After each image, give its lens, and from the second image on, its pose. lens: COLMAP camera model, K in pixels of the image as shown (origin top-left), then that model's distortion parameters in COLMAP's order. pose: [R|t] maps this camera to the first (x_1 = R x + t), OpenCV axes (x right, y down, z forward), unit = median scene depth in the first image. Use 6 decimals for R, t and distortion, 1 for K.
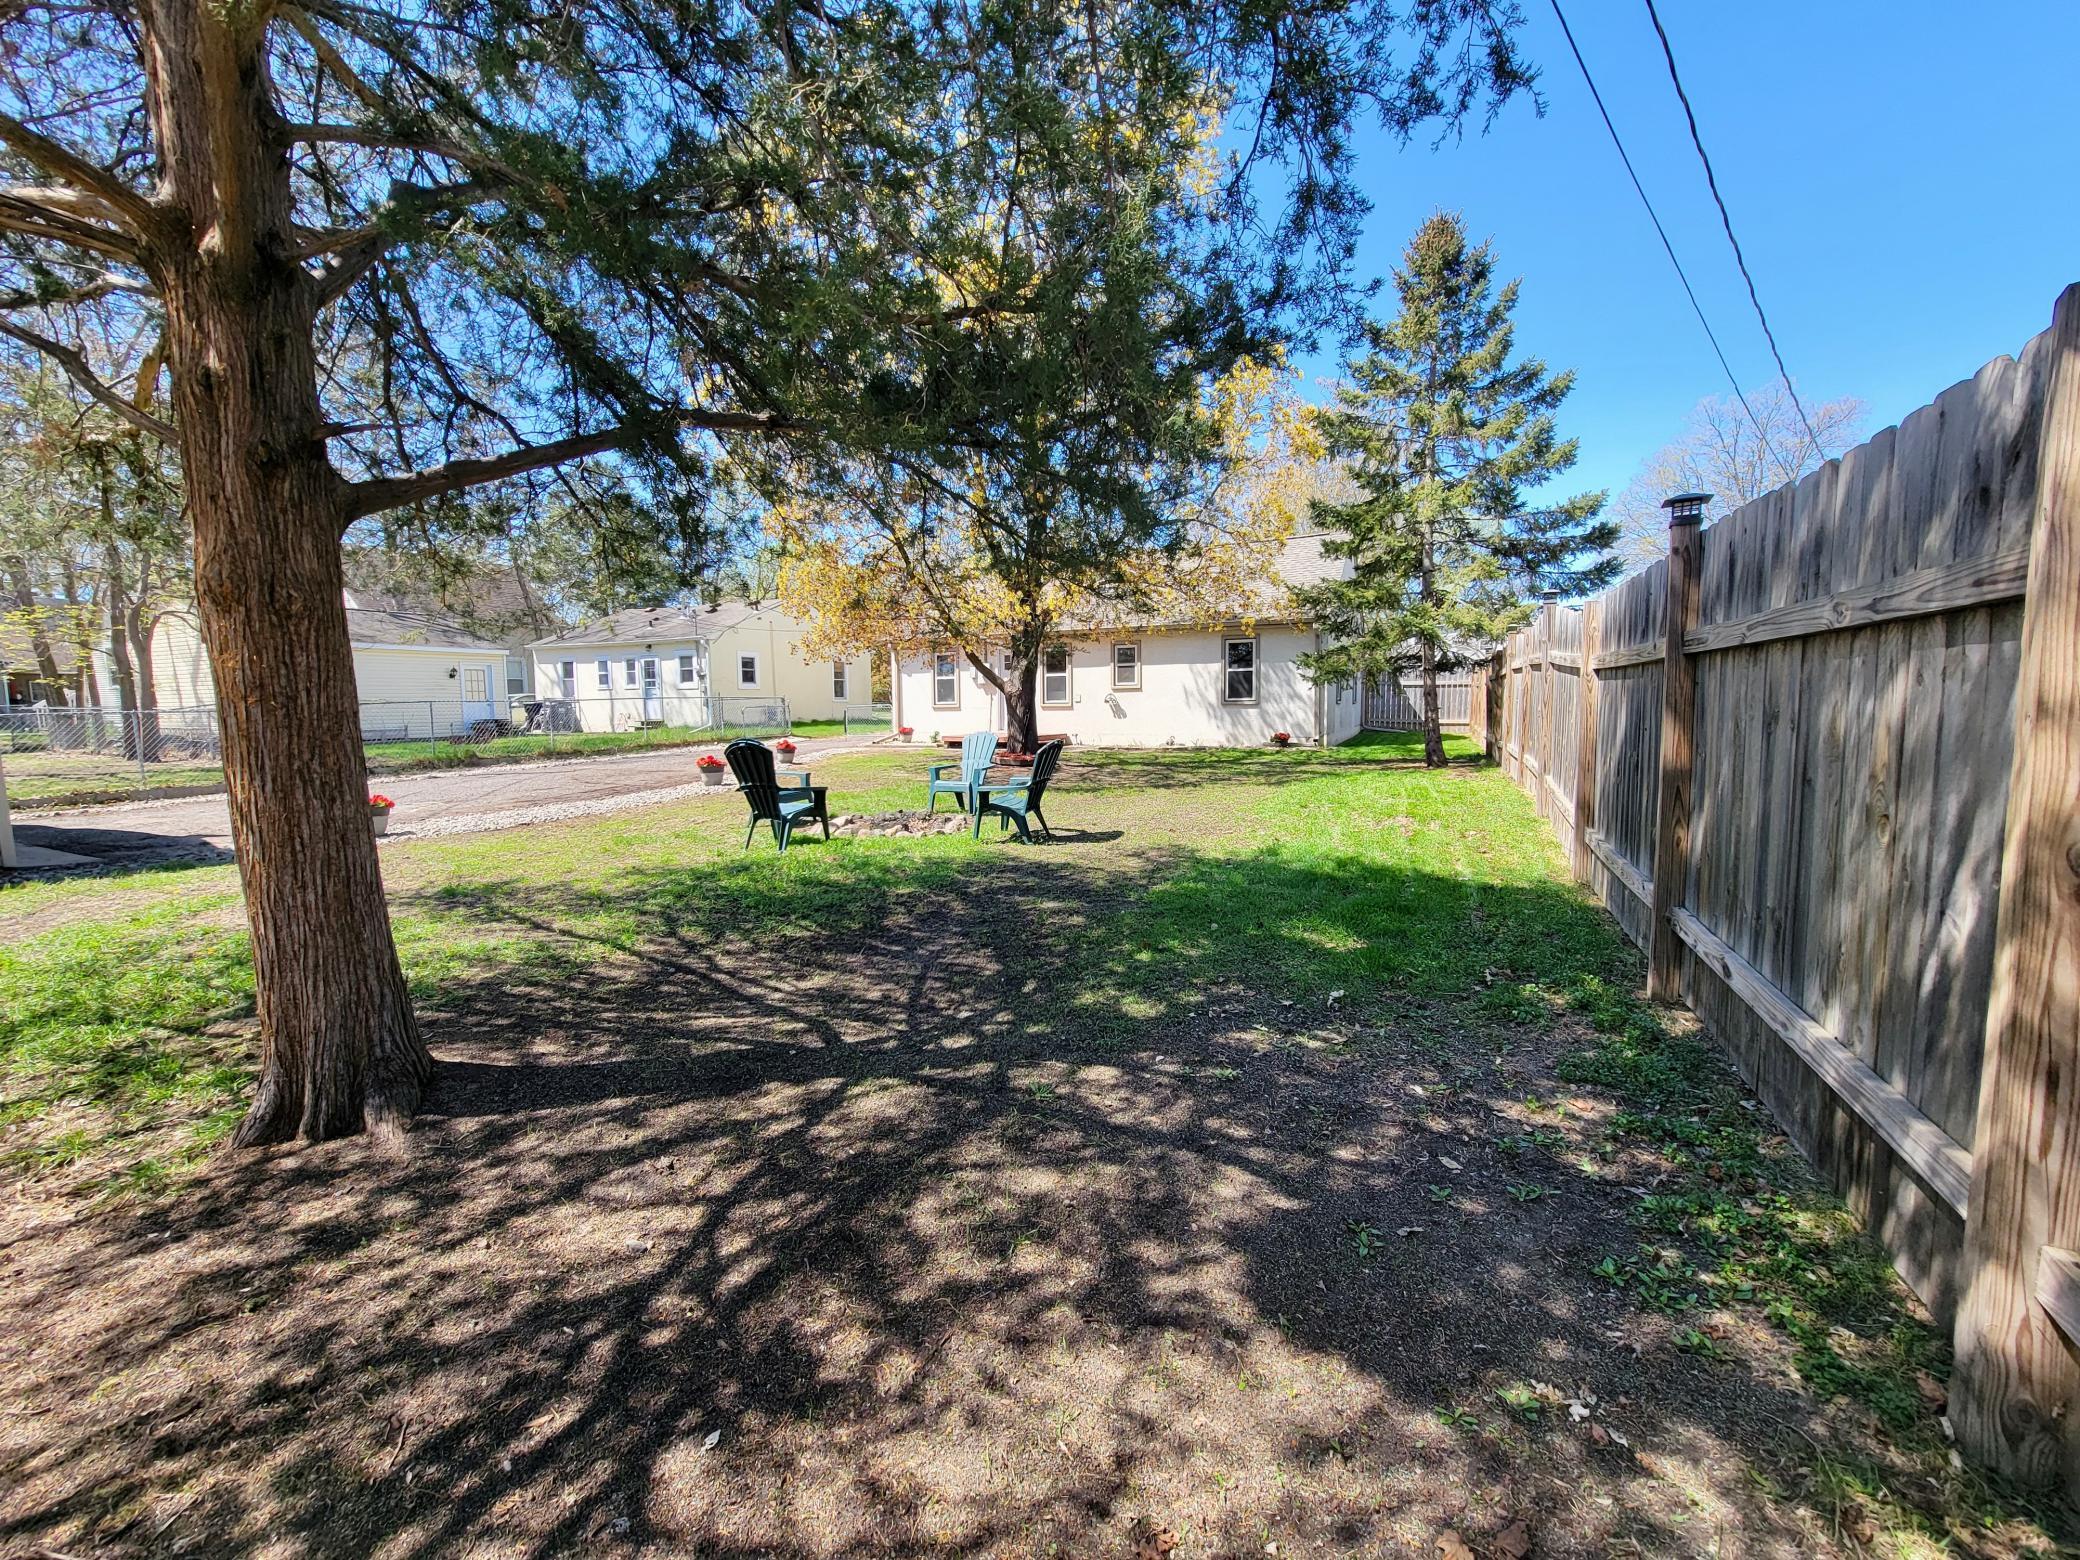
lens RADIAL K [[850.7, 0, 1031.7], [0, 850.7, 782.7], [0, 0, 1]] dist [-0.001175, -0.000309]
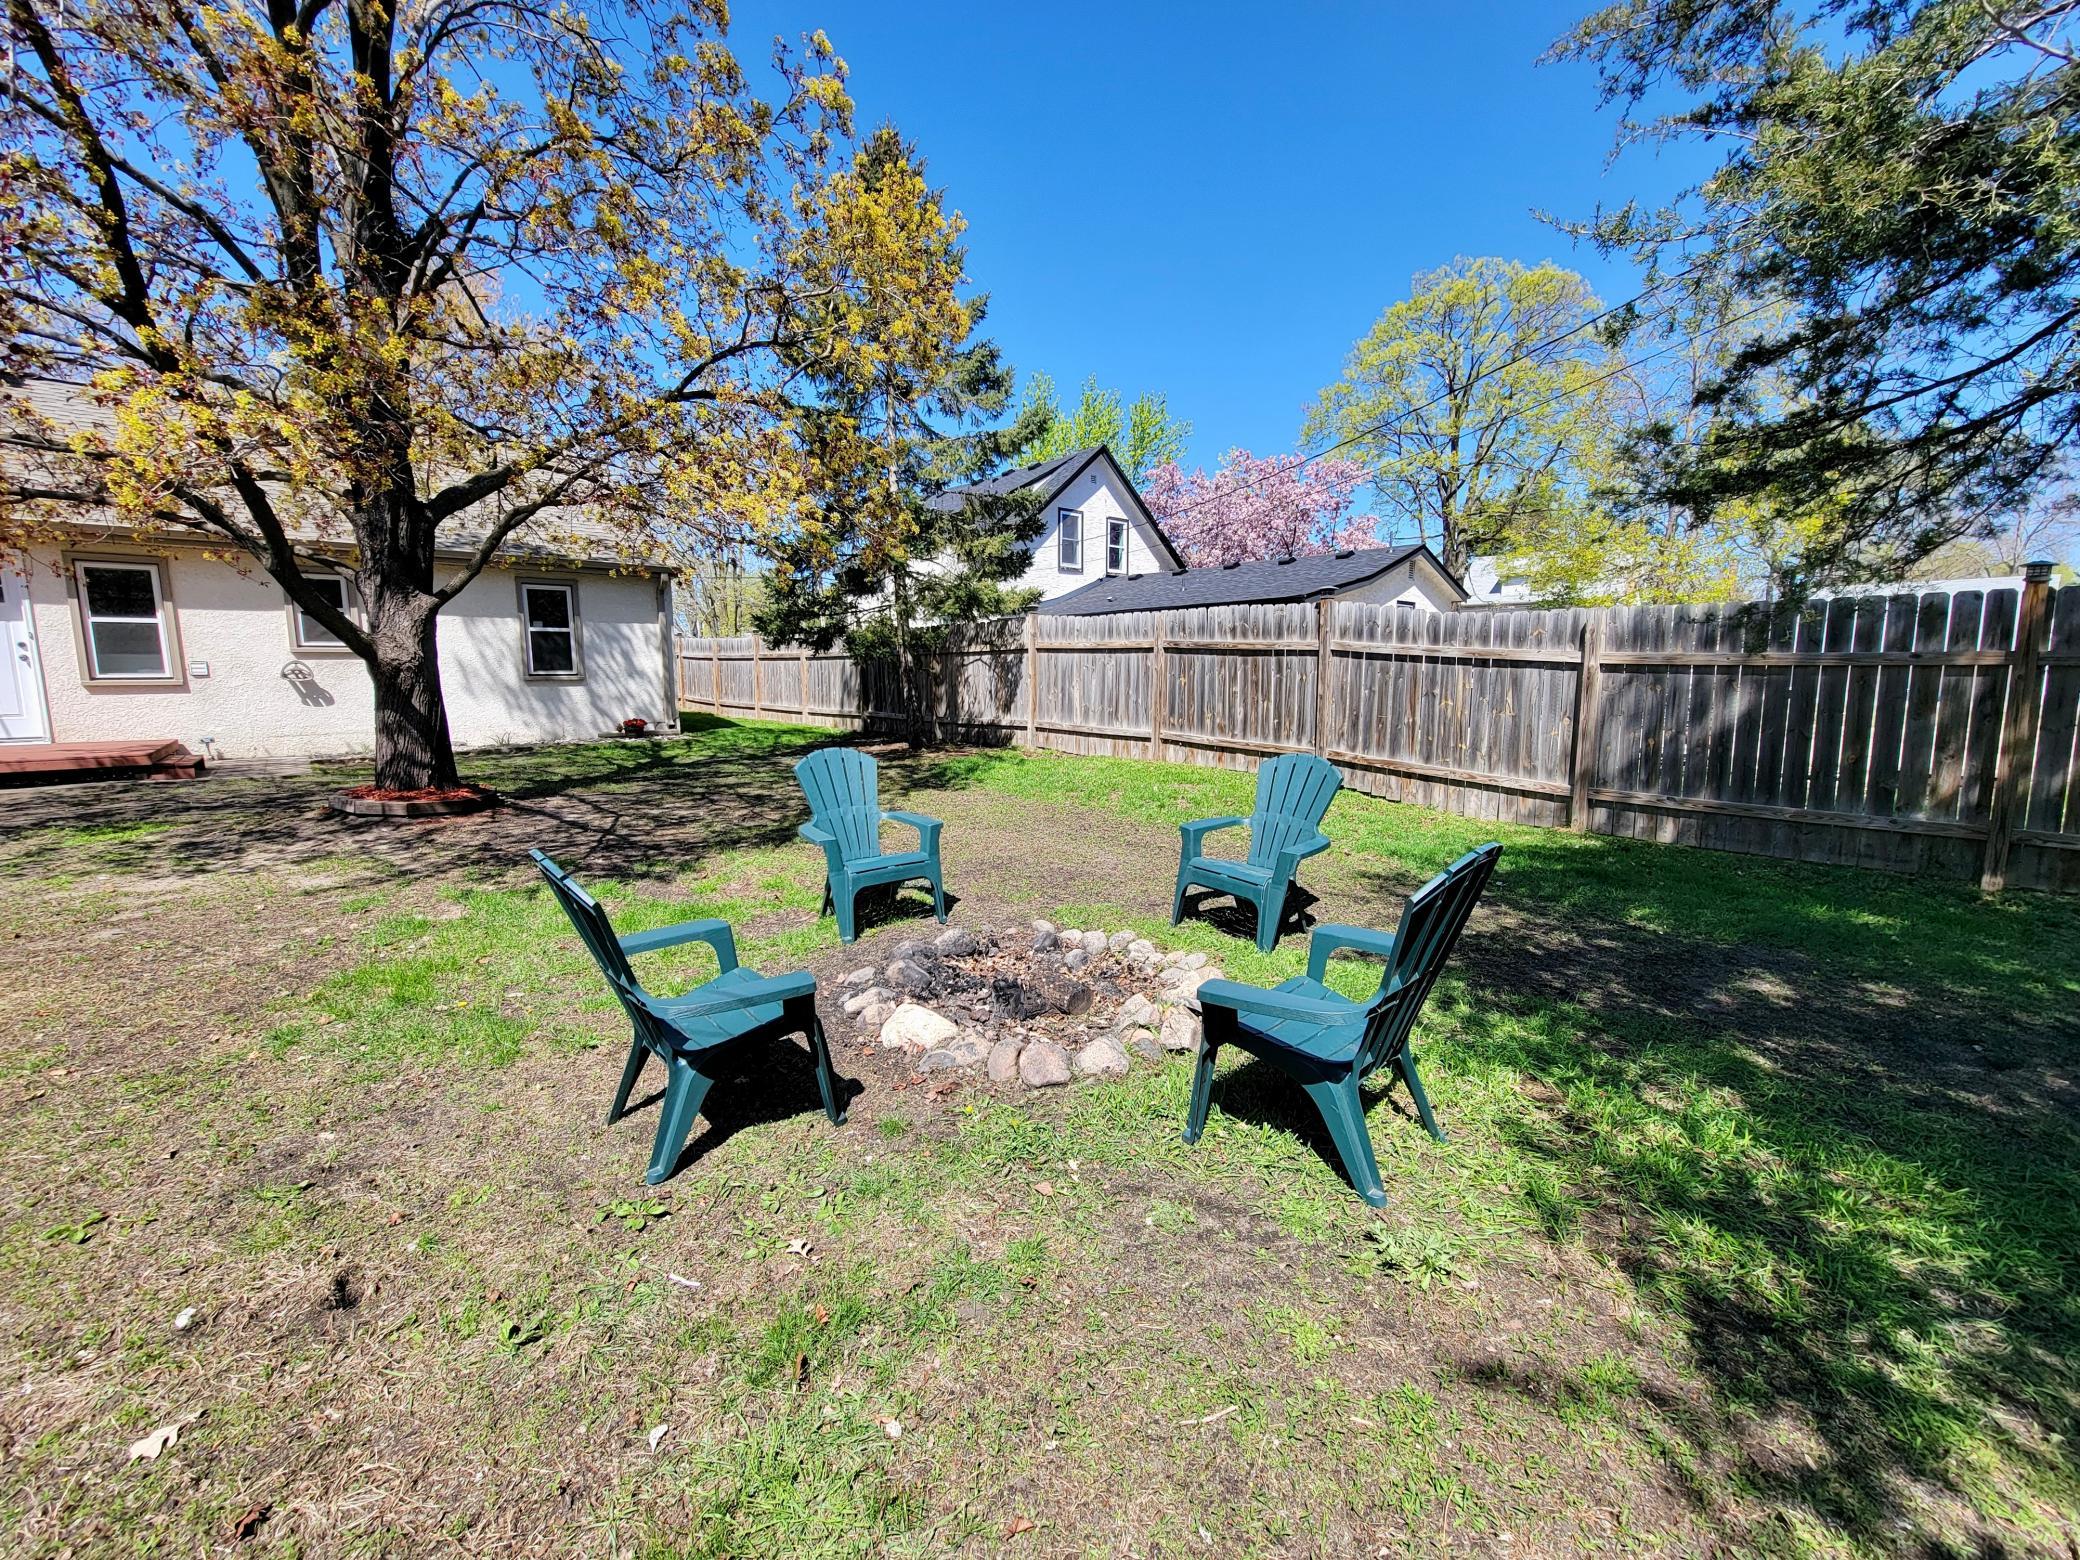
lens RADIAL K [[850.7, 0, 1031.7], [0, 850.7, 782.7], [0, 0, 1]] dist [-0.001175, -0.000309]
pose [[0.386235, -0.113186, 0.915430, -0.249939], [0.079667, 0.992828, 0.089142, -0.040806], [-0.918954, 0.038500, 0.392482, 0.378458]]
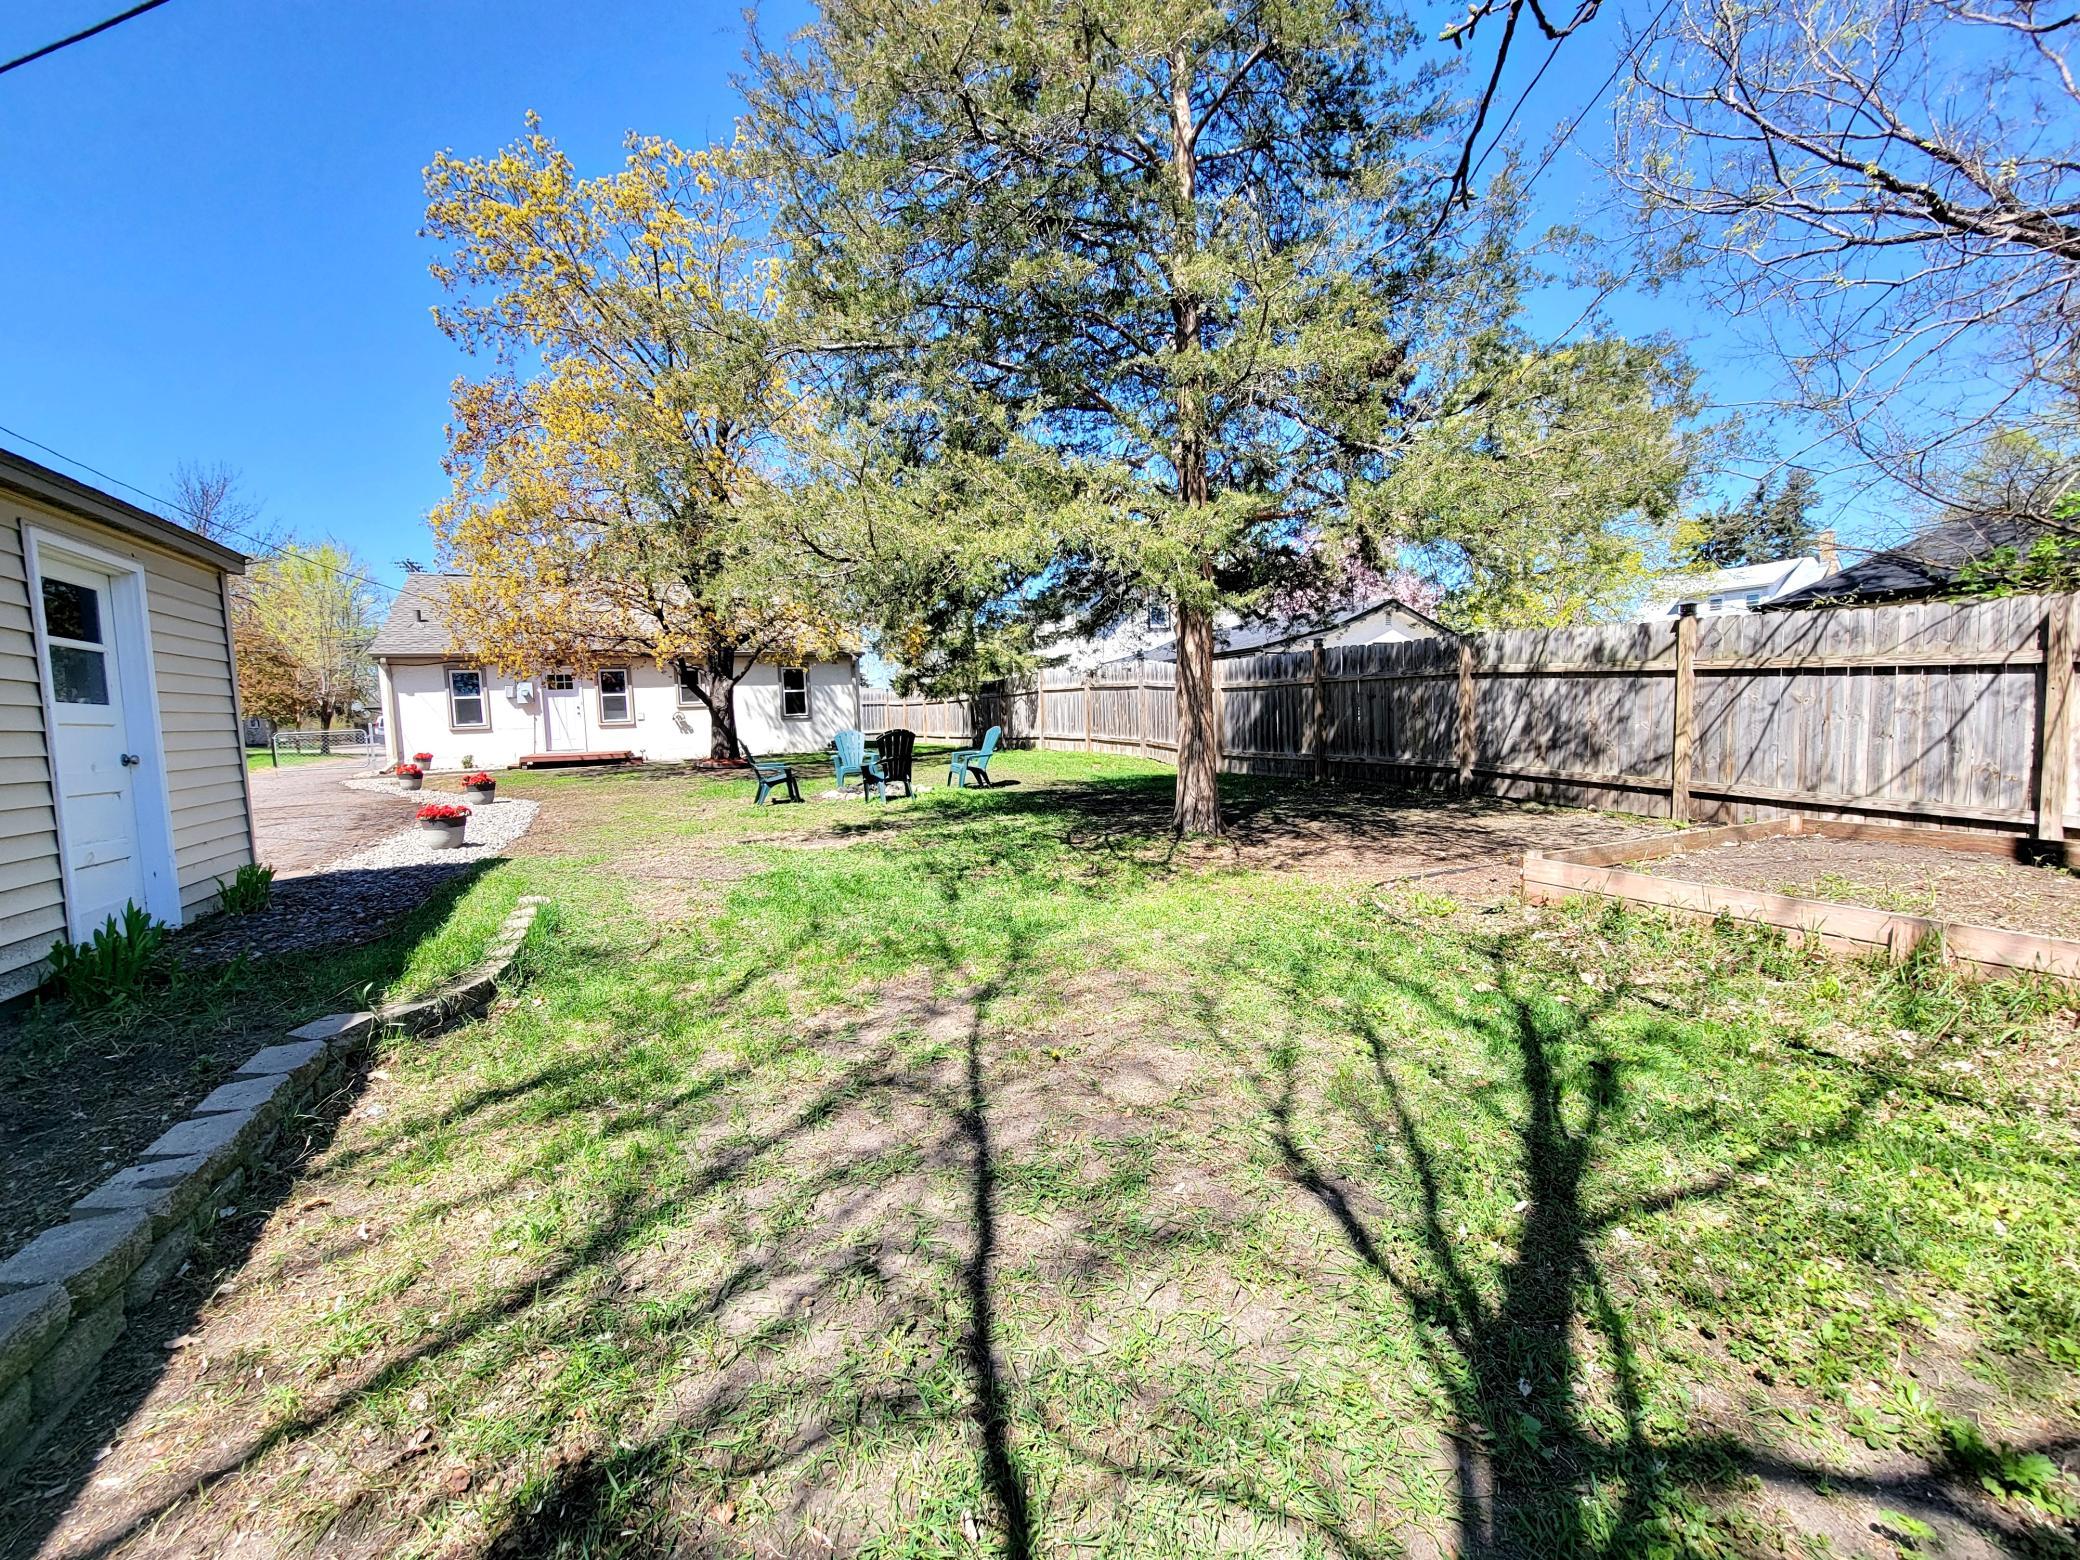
lens RADIAL K [[850.7, 0, 1031.7], [0, 850.7, 782.7], [0, 0, 1]] dist [-0.001175, -0.000309]
pose [[0.637763, -0.070561, 0.766994, -0.501662], [0.095604, 0.995346, 0.012072, 0.019278], [-0.764277, 0.065628, 0.641540, -0.057719]]
